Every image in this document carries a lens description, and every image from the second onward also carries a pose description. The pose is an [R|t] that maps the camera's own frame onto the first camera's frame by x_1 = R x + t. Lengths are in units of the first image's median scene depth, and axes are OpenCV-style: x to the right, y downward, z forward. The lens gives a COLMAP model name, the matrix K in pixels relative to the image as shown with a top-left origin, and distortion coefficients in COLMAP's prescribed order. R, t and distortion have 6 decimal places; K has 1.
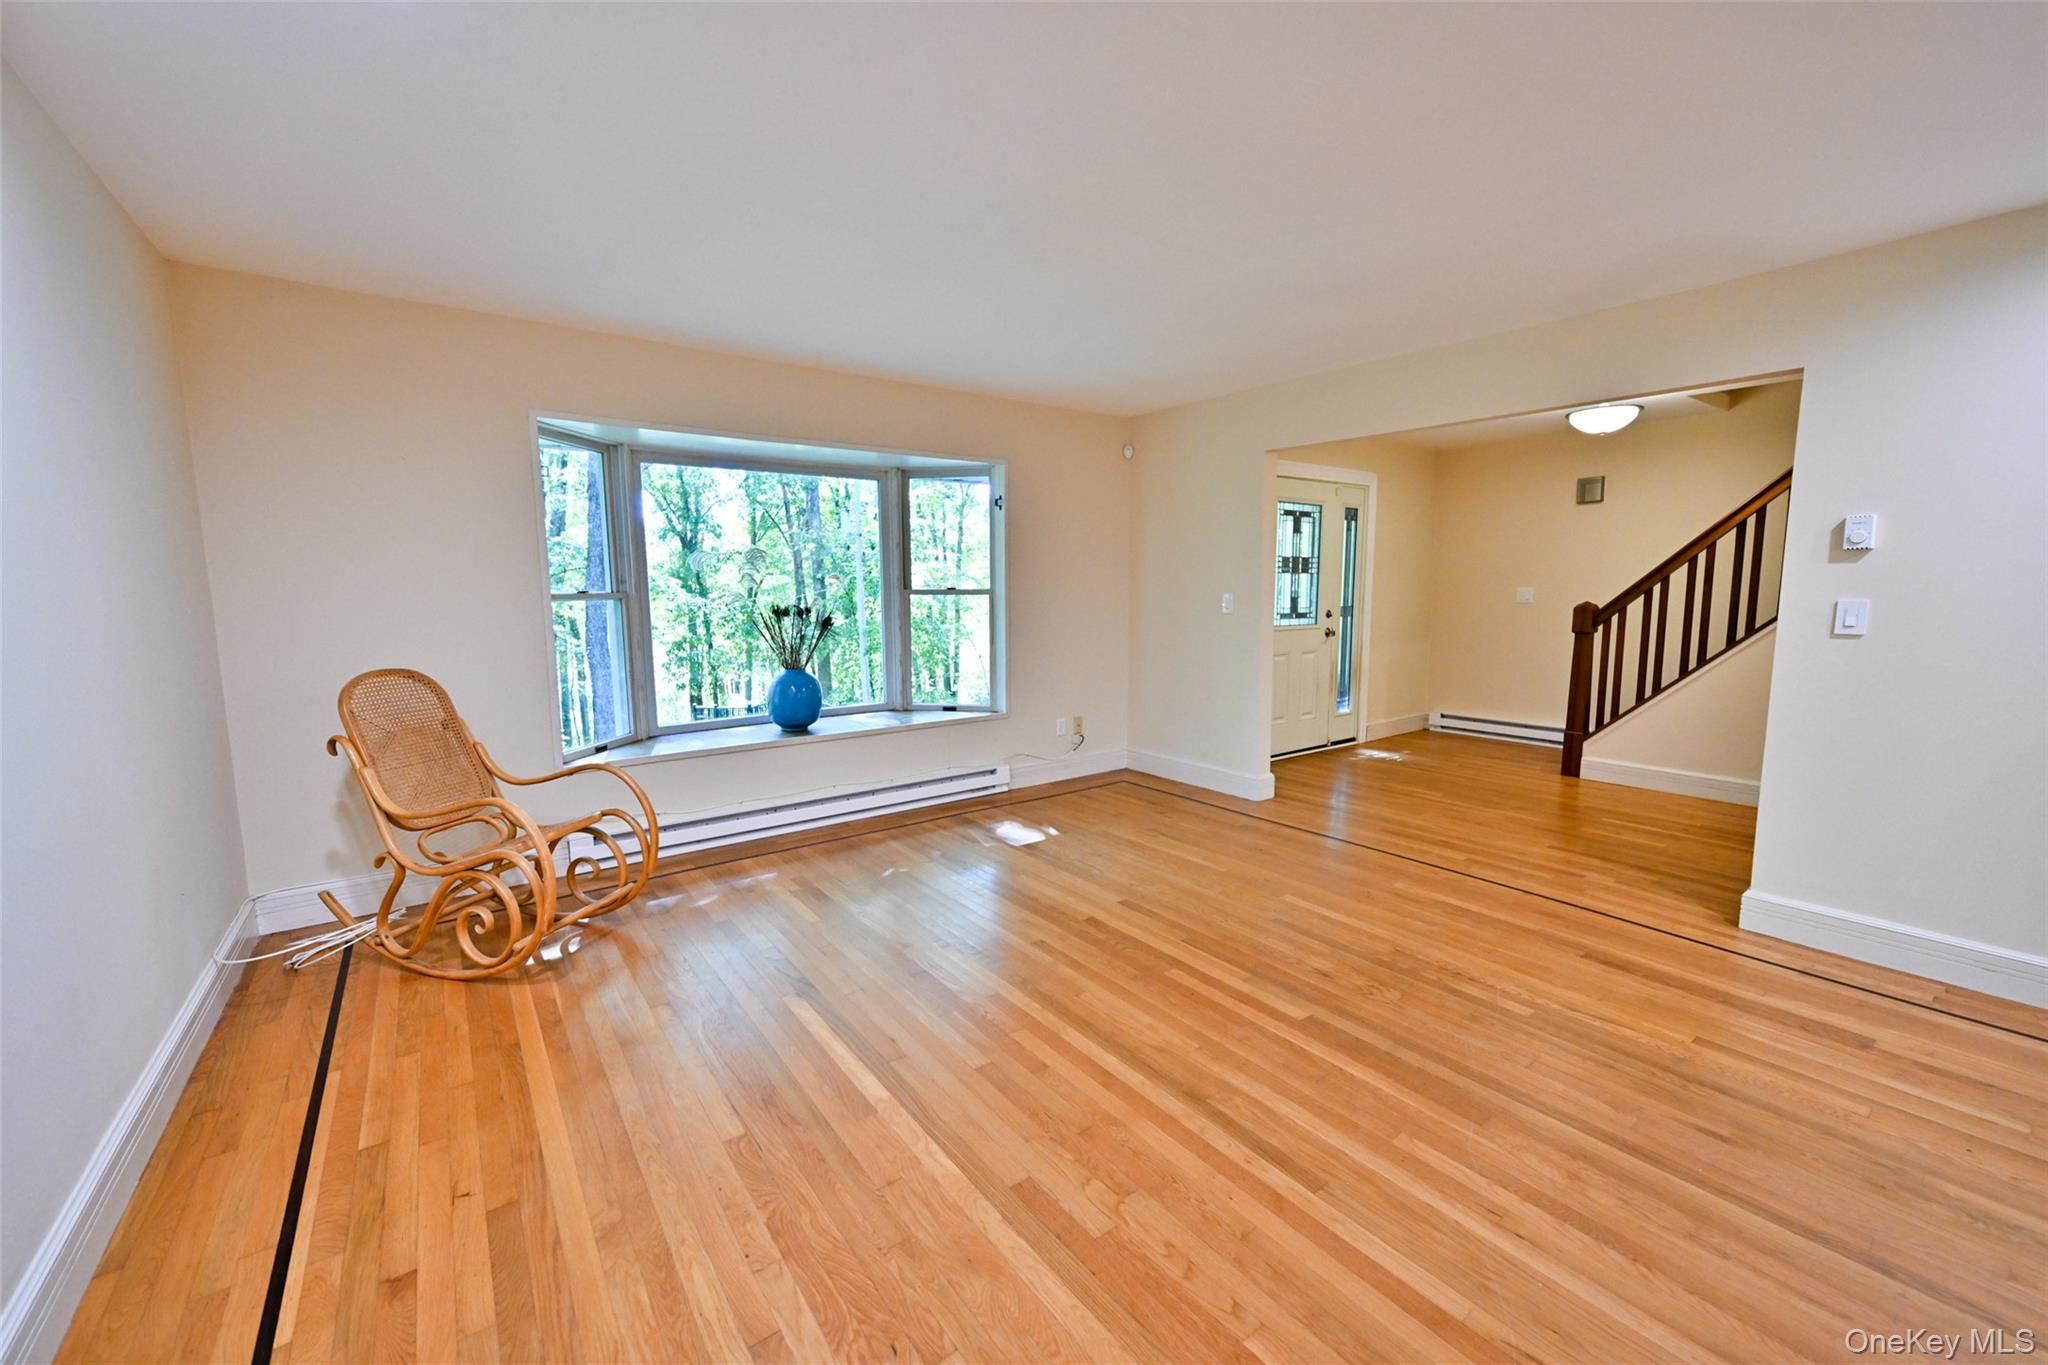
lens RADIAL K [[800.3, 0, 1021.6], [0, 800.3, 683.4], [0, 0, 1]] dist [-0.000932, -0.000082]
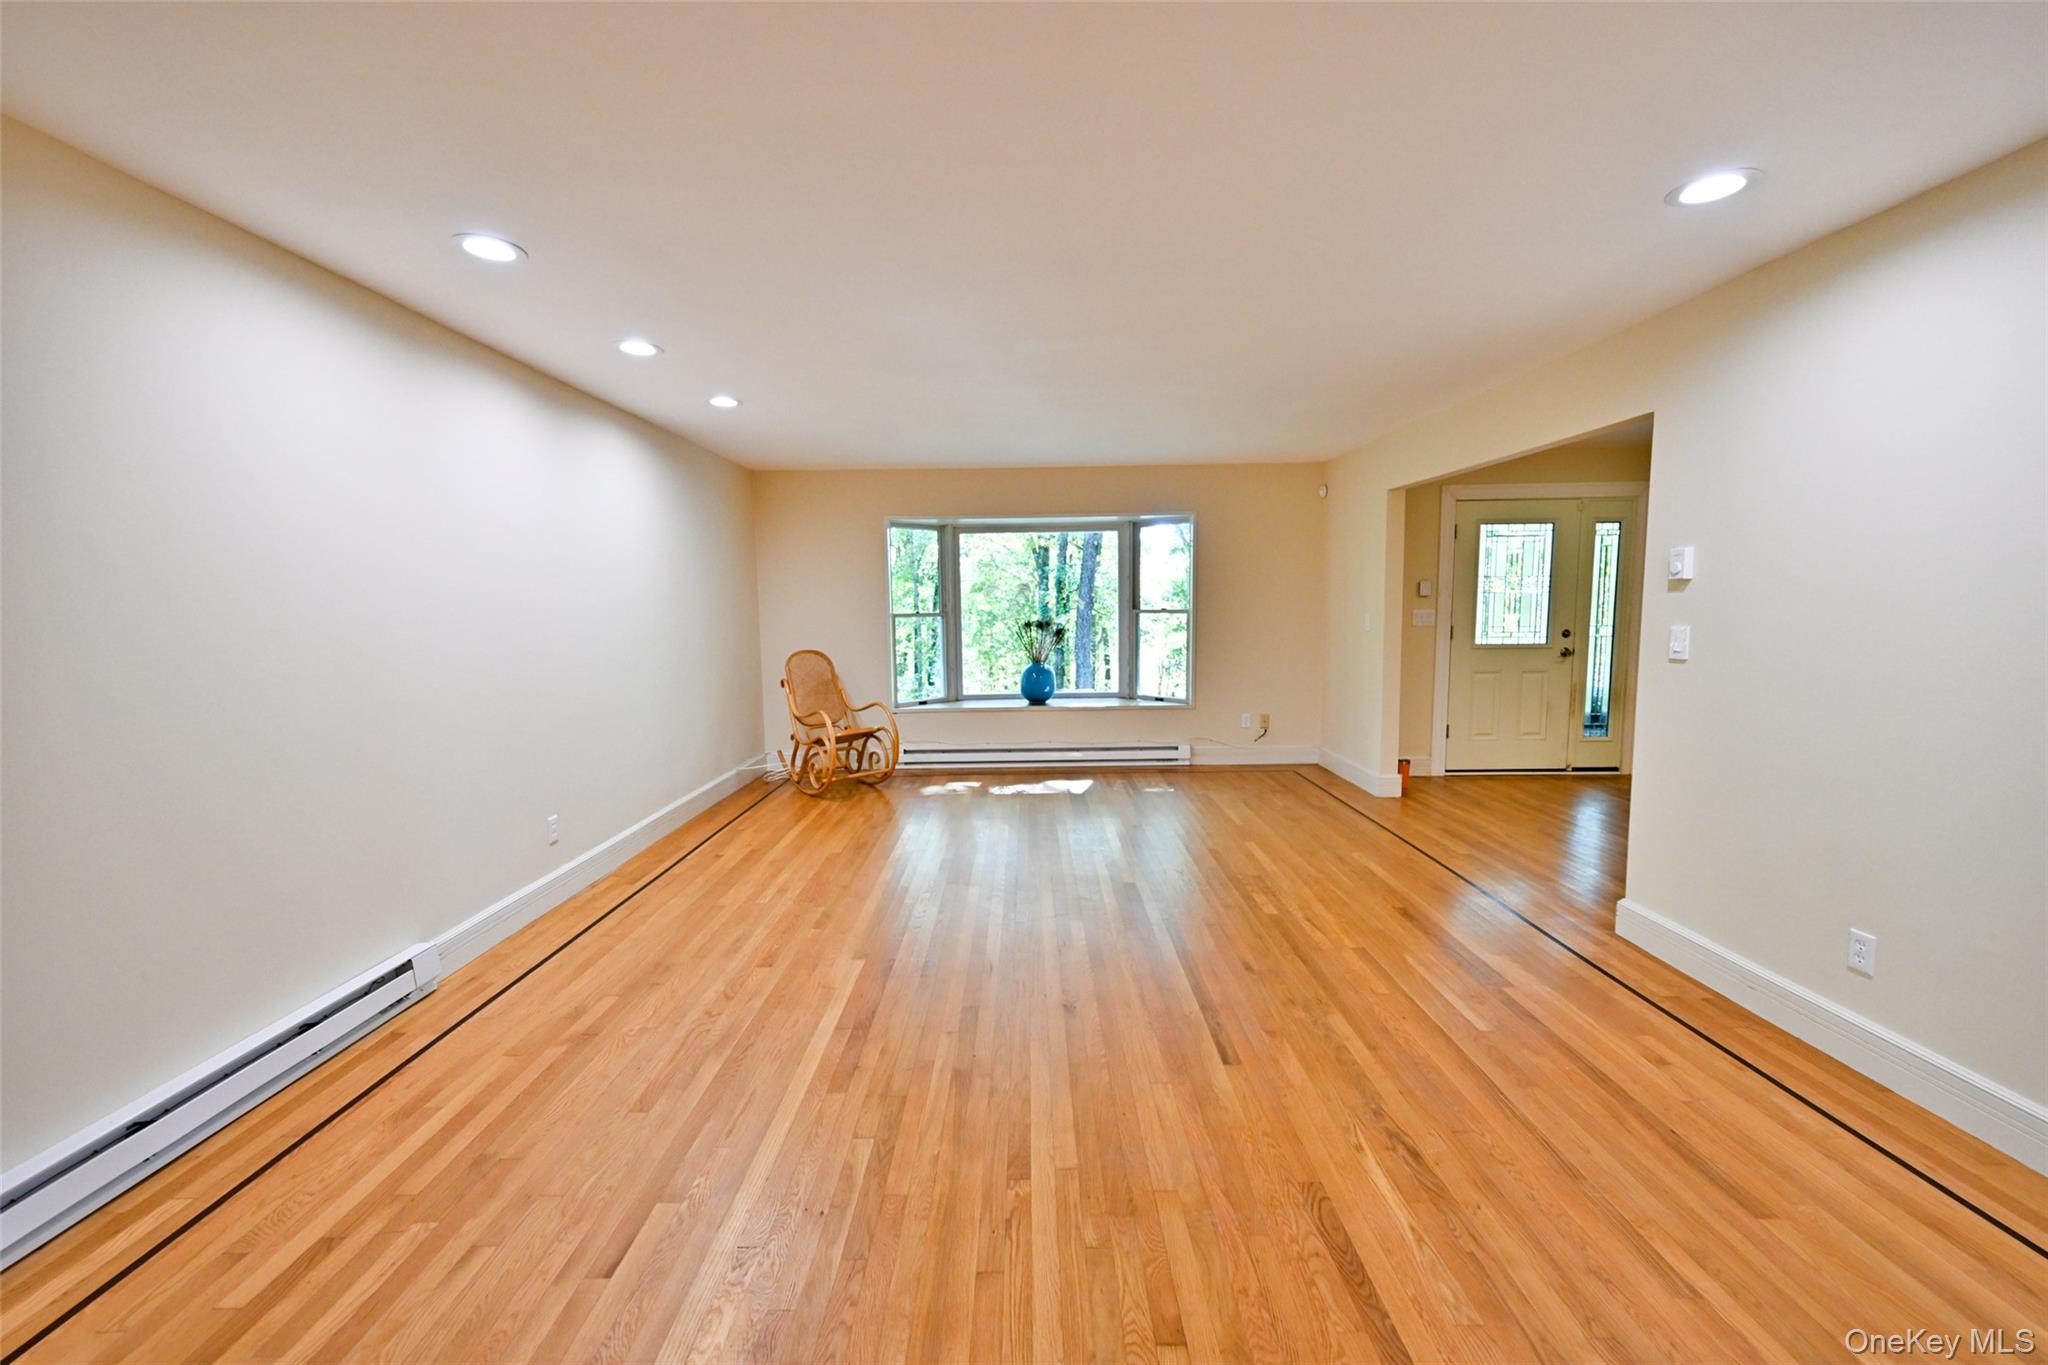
lens RADIAL K [[800.3, 0, 1021.6], [0, 800.3, 683.4], [0, 0, 1]] dist [-0.000932, -0.000082]
pose [[0.799564, 0.056459, -0.597921, 0.552117], [-0.064376, 0.997893, 0.008141, 0.010260], [0.597120, 0.031983, 0.801514, -0.210021]]
